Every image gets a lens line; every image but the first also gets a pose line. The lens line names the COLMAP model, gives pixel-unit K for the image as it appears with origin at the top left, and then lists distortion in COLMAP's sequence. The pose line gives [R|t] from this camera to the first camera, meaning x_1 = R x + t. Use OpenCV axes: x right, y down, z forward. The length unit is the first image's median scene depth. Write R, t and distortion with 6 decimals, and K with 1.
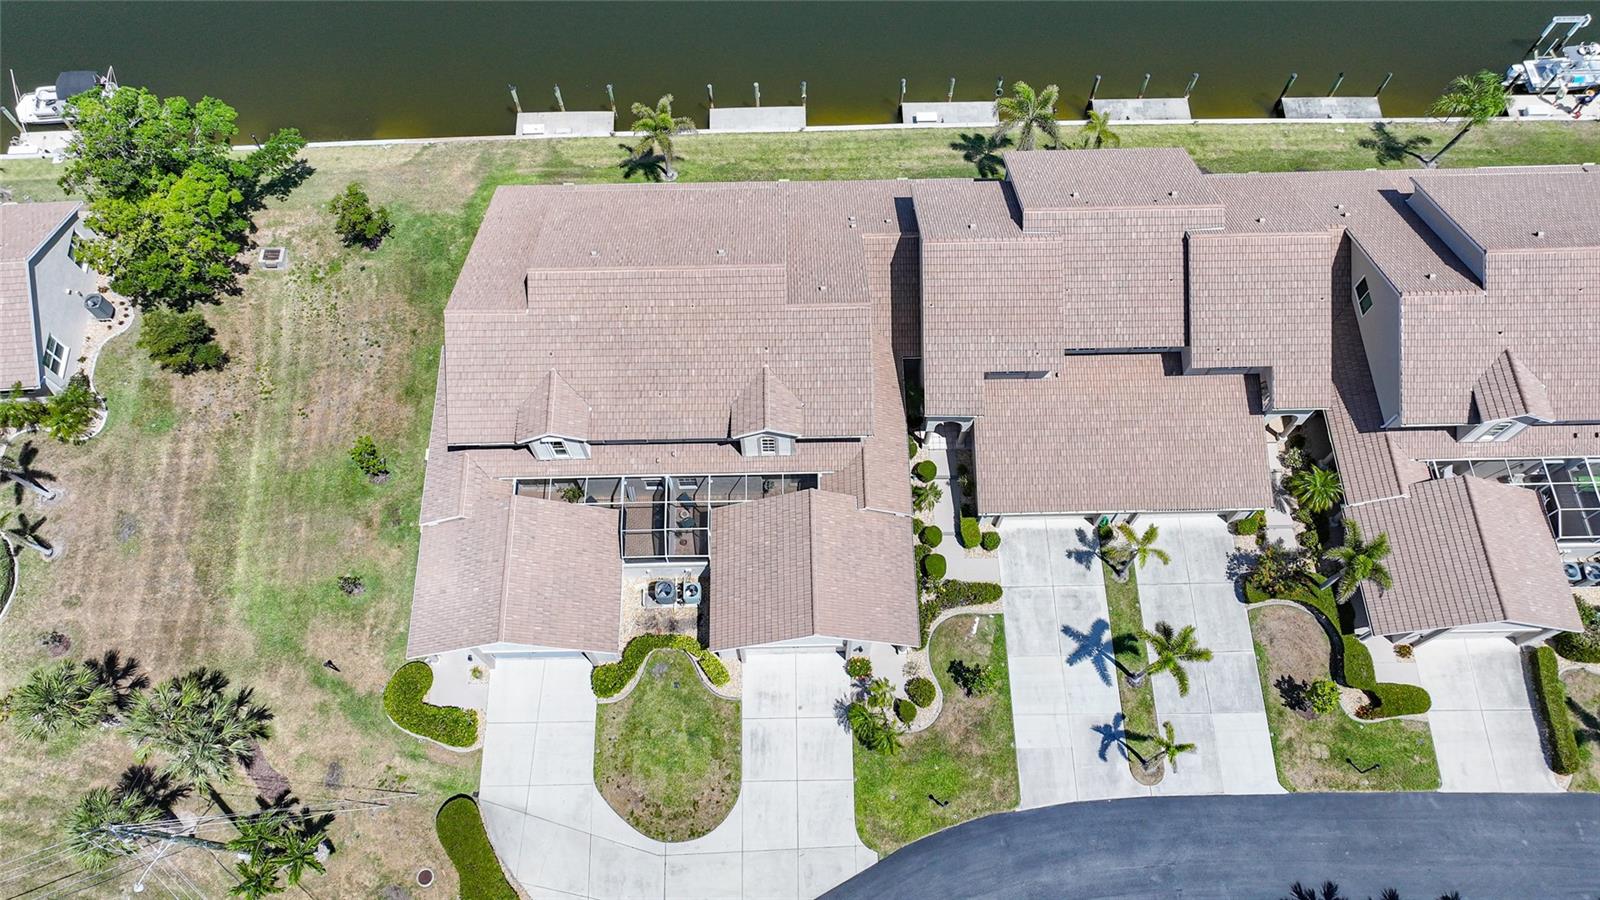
lens RADIAL K [[1119.4, 0, 808.7], [0, 1119.4, 446.2], [0, 0, 1]] dist [0.008724, 0.000934]
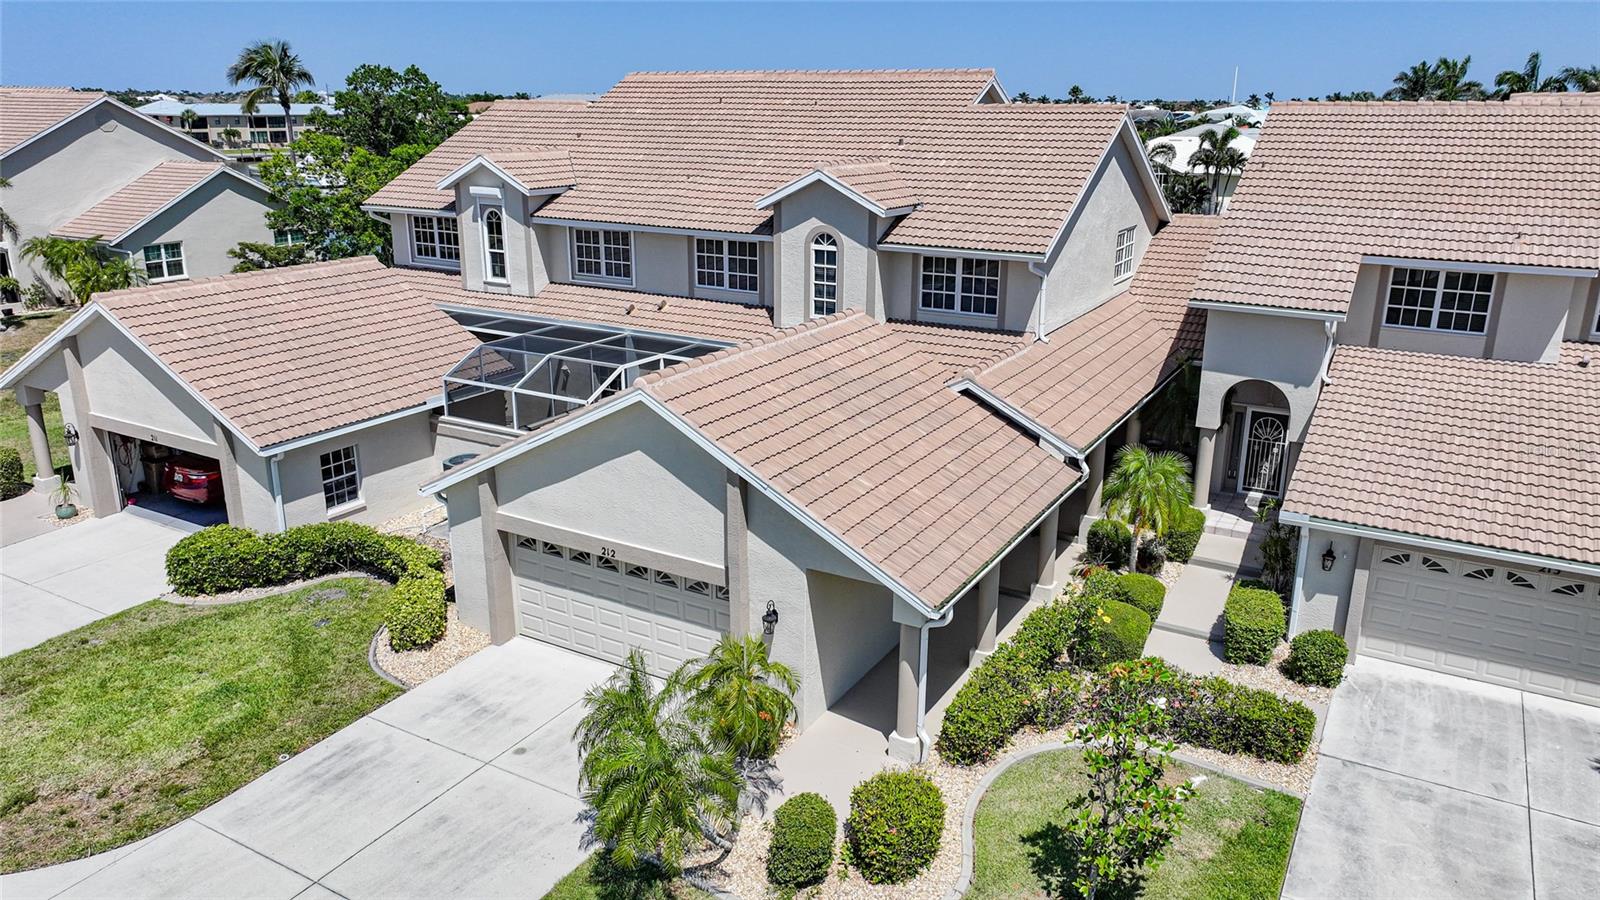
lens RADIAL K [[1119.4, 0, 808.7], [0, 1119.4, 446.2], [0, 0, 1]] dist [0.008724, 0.000934]
pose [[0.856018, 0.155233, -0.493089, 0.199040], [-0.469471, 0.632745, -0.615817, 0.333320], [0.216404, 0.758641, 0.614518, 0.764845]]
